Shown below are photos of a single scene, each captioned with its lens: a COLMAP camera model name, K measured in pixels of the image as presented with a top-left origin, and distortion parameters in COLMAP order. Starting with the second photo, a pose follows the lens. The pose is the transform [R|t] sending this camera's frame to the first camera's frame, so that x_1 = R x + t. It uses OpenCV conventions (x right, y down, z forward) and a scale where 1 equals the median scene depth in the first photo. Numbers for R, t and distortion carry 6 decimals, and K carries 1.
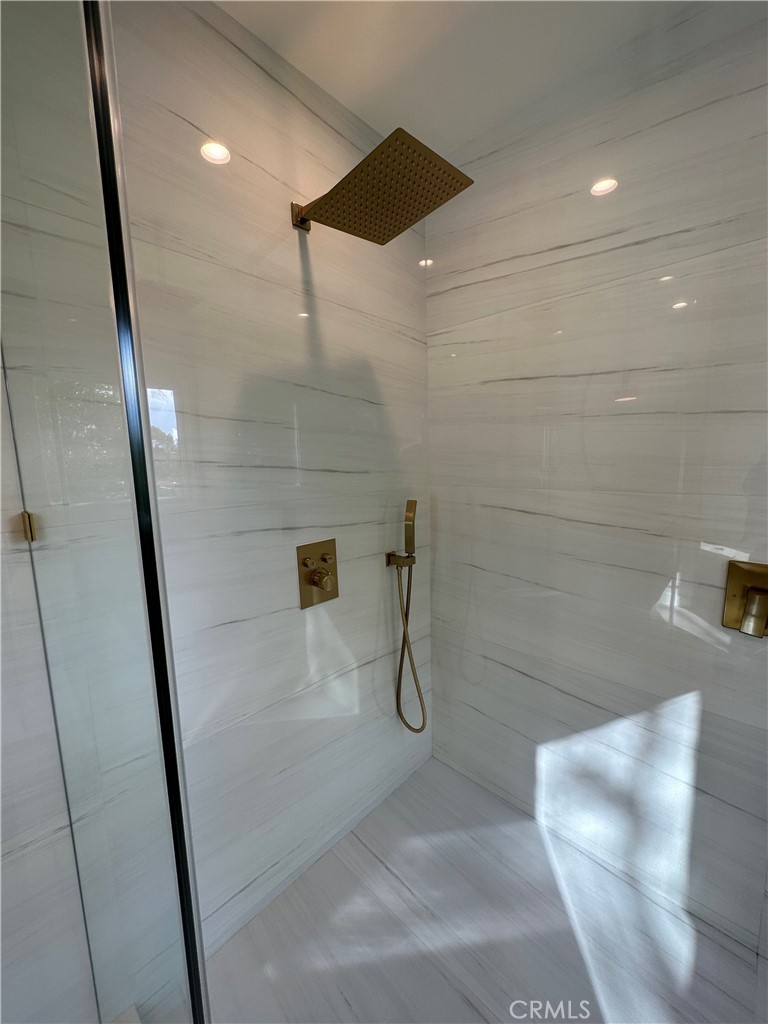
lens RADIAL K [[408.6, 0, 404.6], [0, 408.6, 510.8], [0, 0, 1]] dist [0.001057, 0.000212]
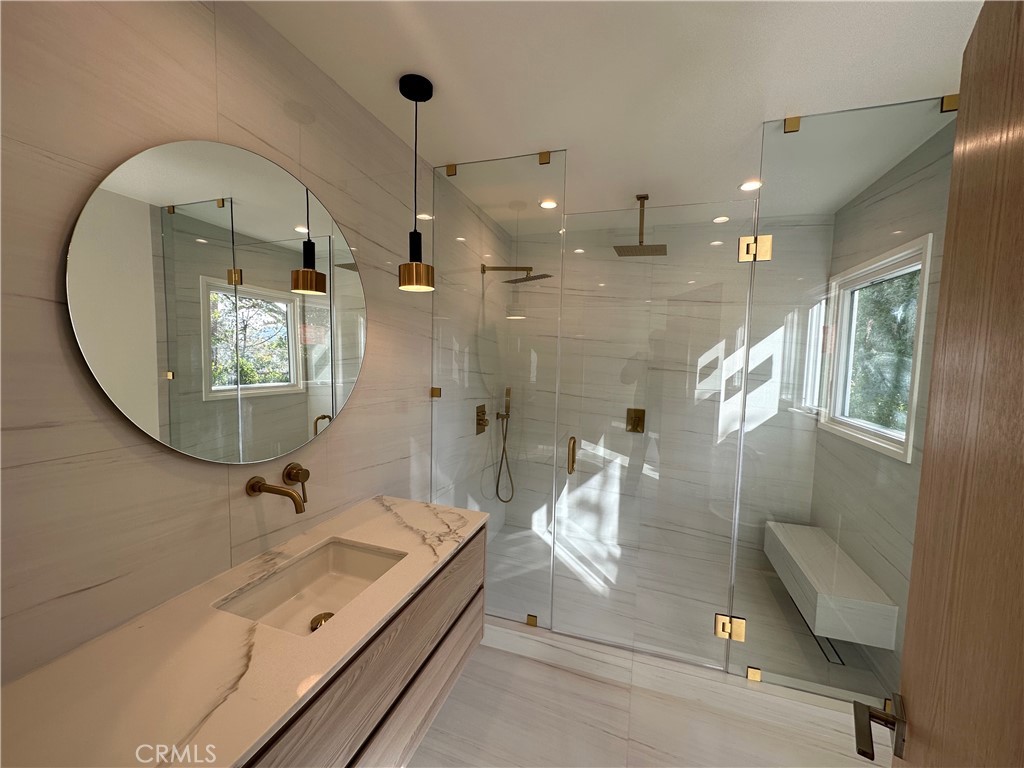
lens RADIAL K [[408.6, 0, 512.0], [0, 408.6, 384.0], [0, 0, 1]] dist [0.001057, 0.000212]
pose [[0.914216, 0.016377, 0.404897, -0.970374], [0.006480, 0.998465, -0.055015, 0.083975], [-0.405176, 0.052919, 0.912706, -1.124390]]
